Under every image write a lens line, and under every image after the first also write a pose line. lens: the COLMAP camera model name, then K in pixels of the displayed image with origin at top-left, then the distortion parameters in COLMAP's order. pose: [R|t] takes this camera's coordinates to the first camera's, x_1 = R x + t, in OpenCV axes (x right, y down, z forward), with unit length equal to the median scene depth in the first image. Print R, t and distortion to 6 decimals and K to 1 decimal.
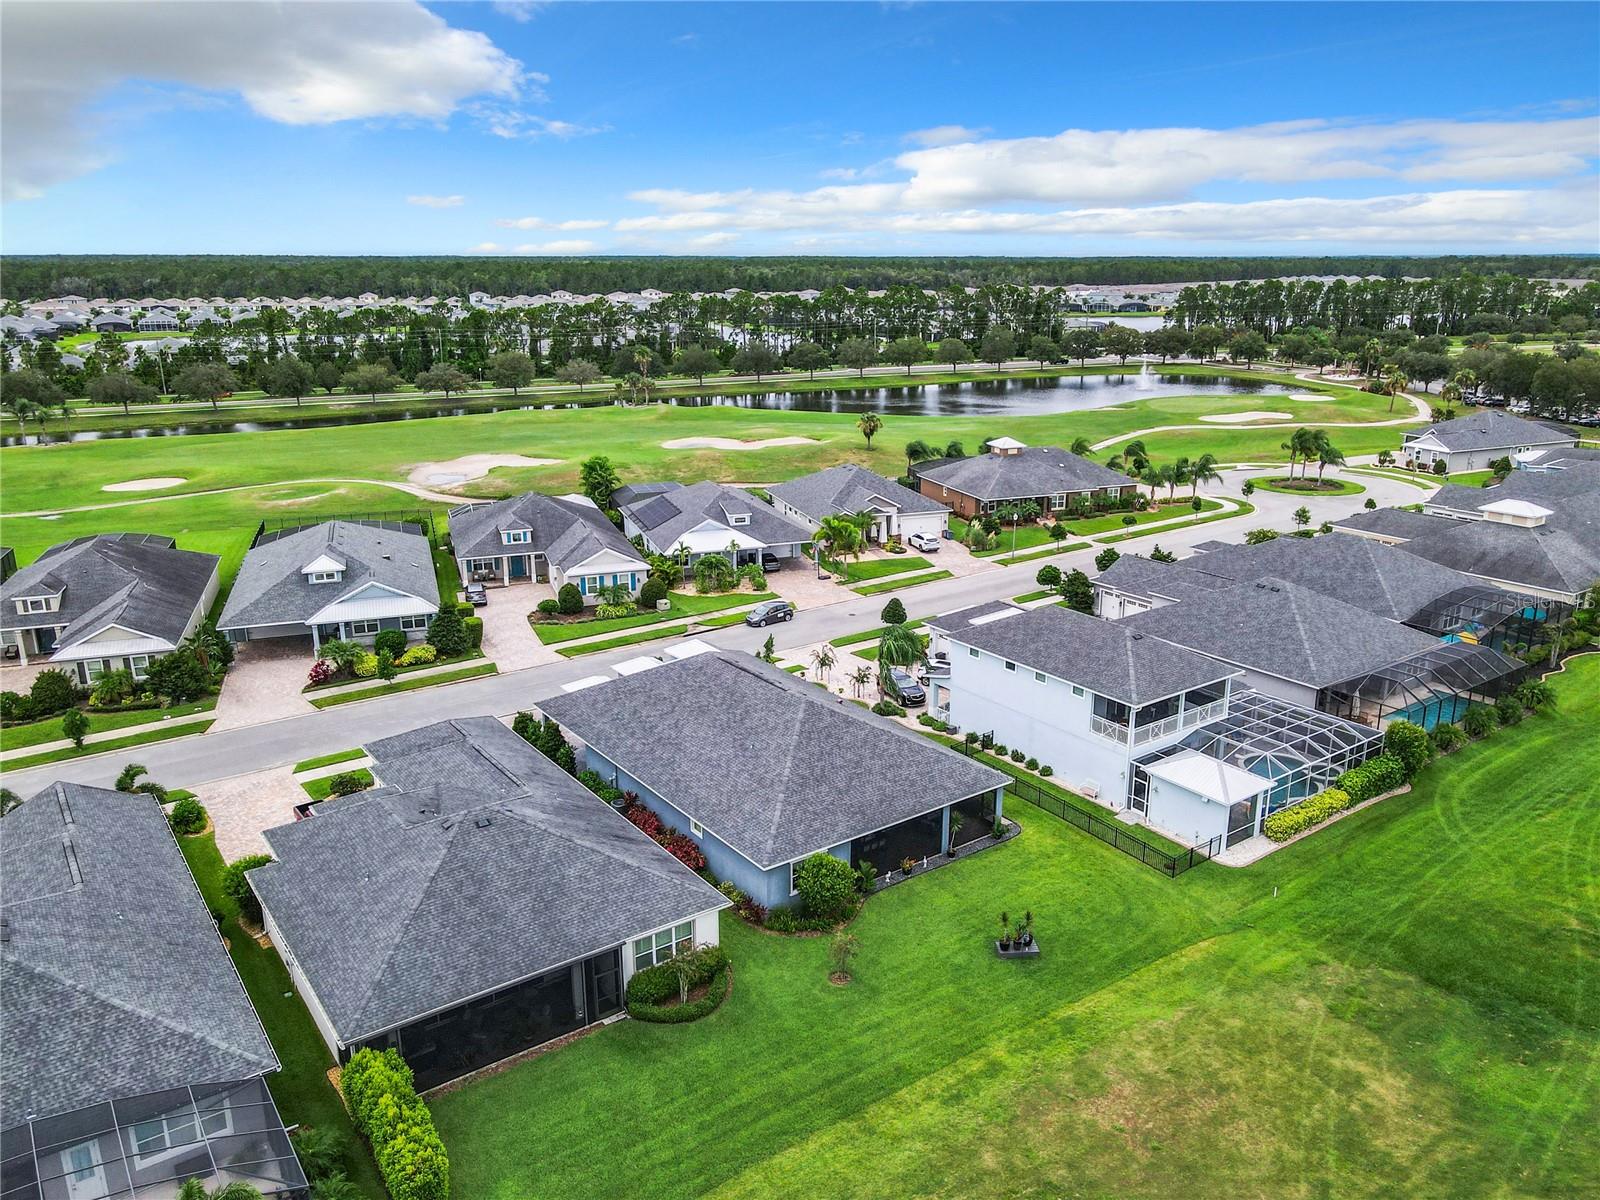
lens RADIAL K [[1182.1, 0, 812.9], [0, 1182.1, 597.2], [0, 0, 1]] dist [0.010709, 0.008618]
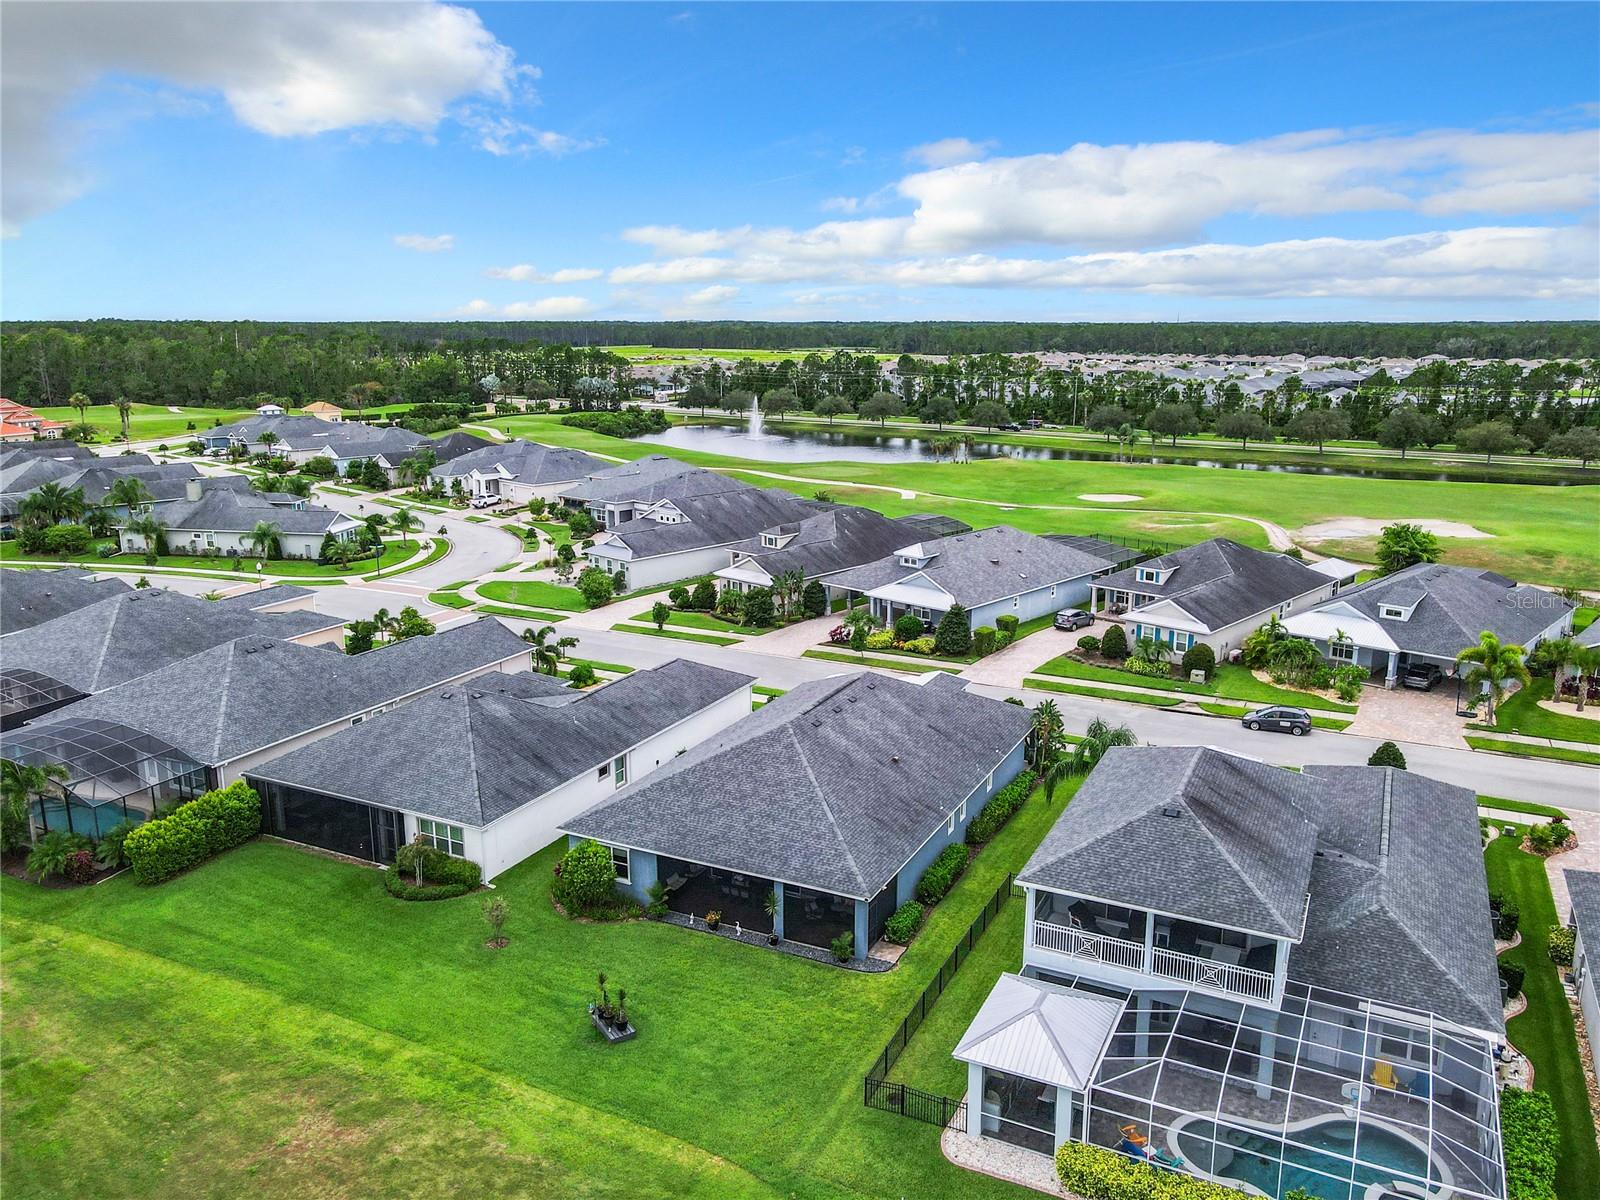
lens RADIAL K [[1182.1, 0, 812.9], [0, 1182.1, 597.2], [0, 0, 1]] dist [0.010709, 0.008618]
pose [[0.469094, 0.202112, -0.859710, 0.476594], [-0.246813, 0.964675, 0.092117, -0.060133], [0.847959, 0.168977, 0.502407, 0.335508]]
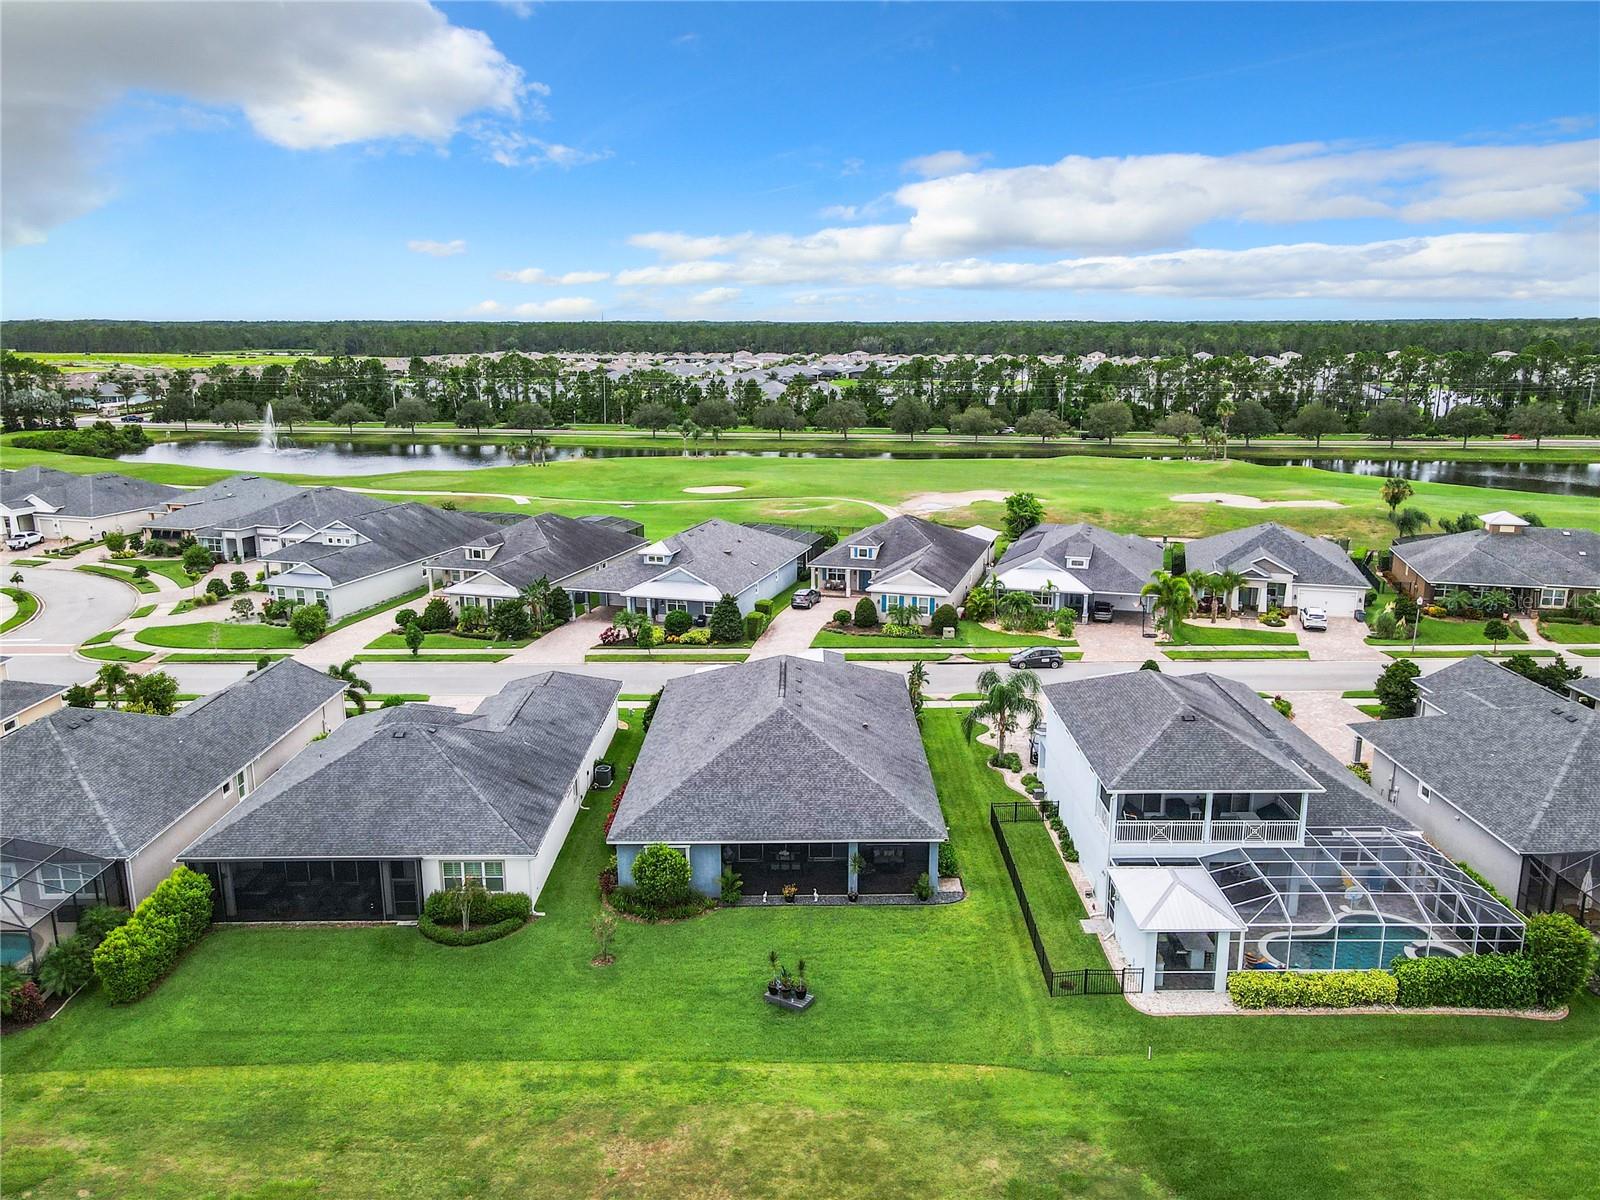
lens RADIAL K [[1182.1, 0, 812.9], [0, 1182.1, 597.2], [0, 0, 1]] dist [0.010709, 0.008618]
pose [[0.814161, 0.132109, -0.565411, 0.344538], [-0.161014, 0.986951, -0.001249, -0.003621], [0.557868, 0.092056, 0.824808, 0.123536]]
